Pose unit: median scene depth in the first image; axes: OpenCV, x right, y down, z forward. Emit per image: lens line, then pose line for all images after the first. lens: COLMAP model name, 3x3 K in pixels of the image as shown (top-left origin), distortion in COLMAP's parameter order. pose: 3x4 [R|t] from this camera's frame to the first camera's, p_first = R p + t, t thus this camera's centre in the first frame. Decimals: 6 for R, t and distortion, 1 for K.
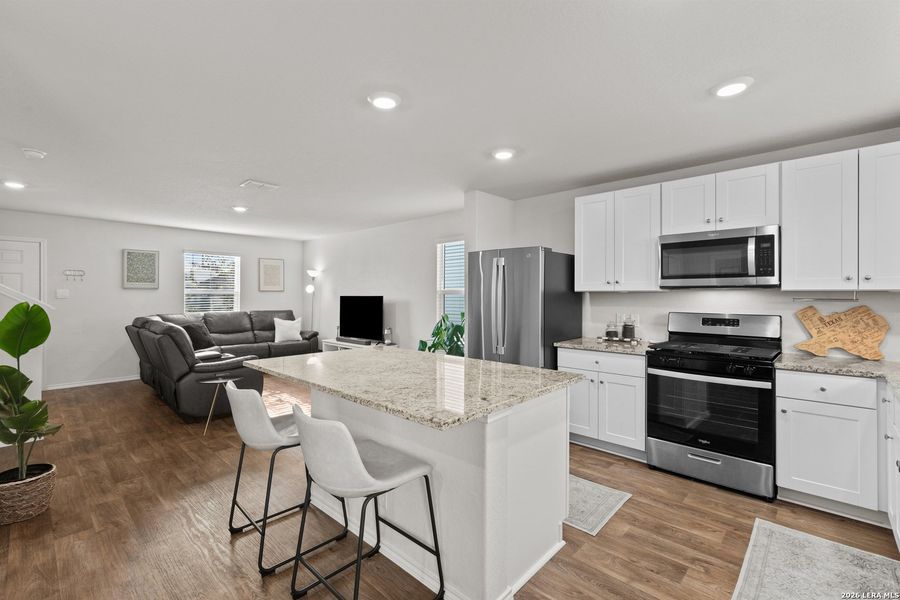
lens RADIAL K [[401.8, 0, 434.6], [0, 401.8, 289.7], [0, 0, 1]] dist [-0.000728, 0.000050]
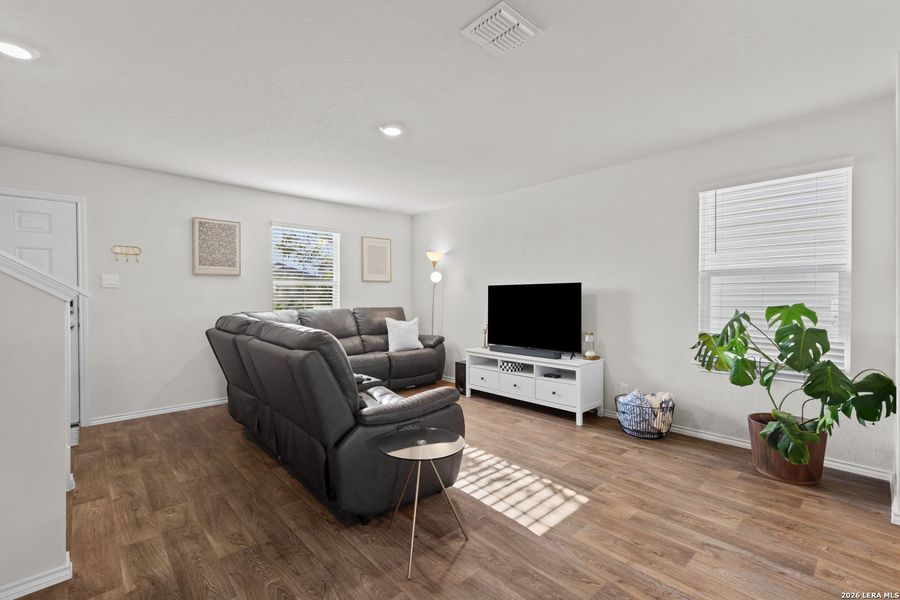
lens RADIAL K [[401.8, 0, 433.7], [0, 401.8, 291.3], [0, 0, 1]] dist [-0.000728, 0.000050]
pose [[0.997597, -0.005575, -0.069056, -0.315691], [0.005795, 0.999979, 0.002997, 0.025591], [0.069038, -0.003390, 0.997608, 0.340121]]
